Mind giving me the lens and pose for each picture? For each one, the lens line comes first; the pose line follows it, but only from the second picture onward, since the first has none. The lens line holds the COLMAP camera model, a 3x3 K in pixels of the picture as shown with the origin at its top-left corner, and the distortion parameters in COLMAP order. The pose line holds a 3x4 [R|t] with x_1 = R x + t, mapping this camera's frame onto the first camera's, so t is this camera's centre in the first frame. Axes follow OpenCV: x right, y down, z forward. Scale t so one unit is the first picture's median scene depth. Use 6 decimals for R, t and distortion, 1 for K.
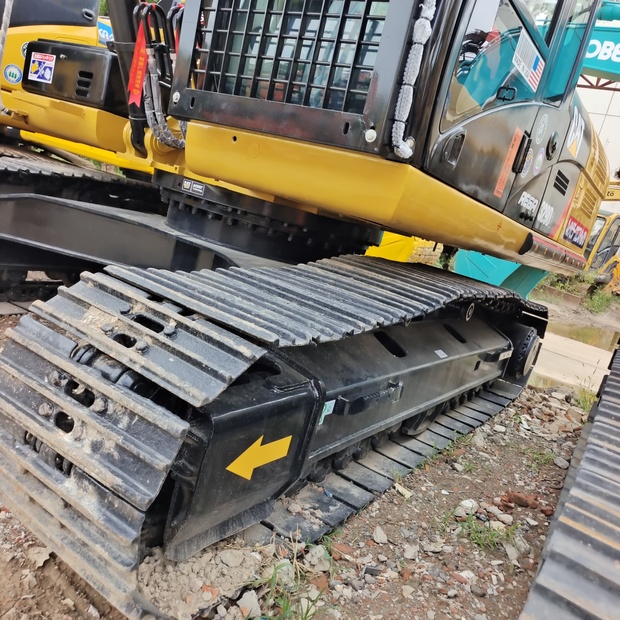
lens RADIAL K [[561.6, 0, 314.1], [0, 561.6, 309.9], [0, 0, 1]] dist [0.026099, 0.008613]
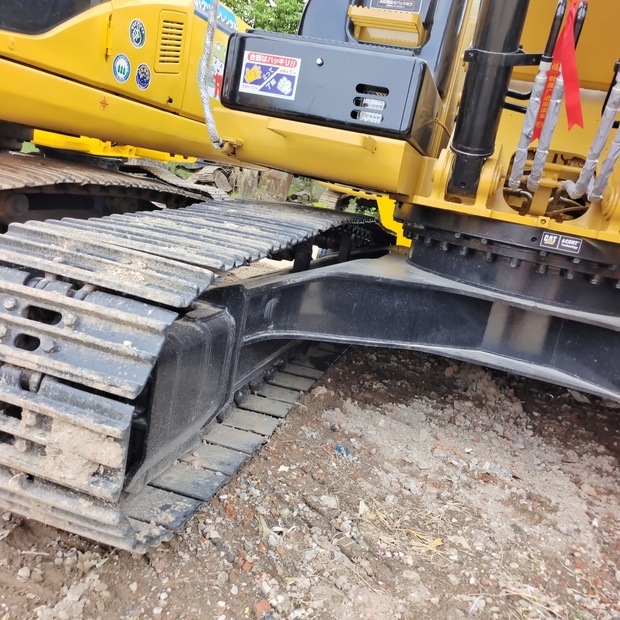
lens RADIAL K [[558.3, 0, 319.6], [0, 558.3, 309.8], [0, 0, 1]] dist [0.044060, -0.004191]
pose [[0.955197, -0.134279, 0.263759, -0.862921], [0.107694, 0.987758, 0.112851, -0.291229], [-0.275684, -0.079390, 0.957964, 0.413549]]
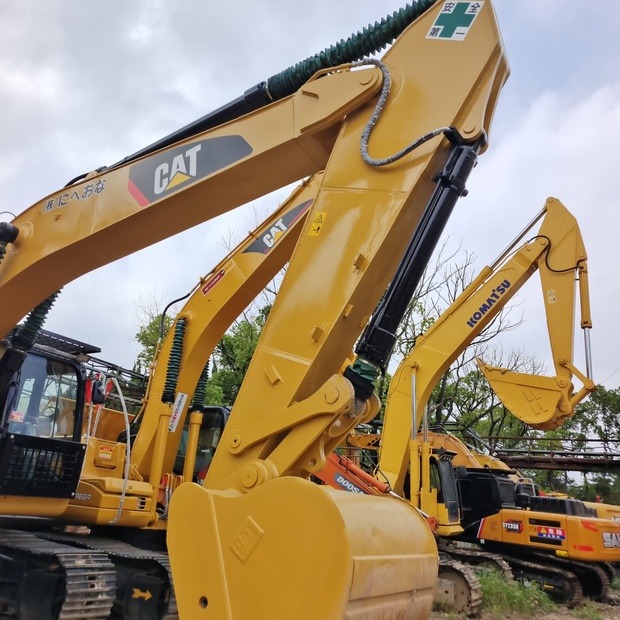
lens RADIAL K [[561.6, 0, 314.1], [0, 561.6, 309.9], [0, 0, 1]] dist [0.026099, 0.008613]
pose [[-0.044428, 0.098394, 0.994155, -2.536912], [0.116487, 0.988860, -0.092665, -0.650348], [-0.992198, 0.111689, -0.055395, -0.349102]]
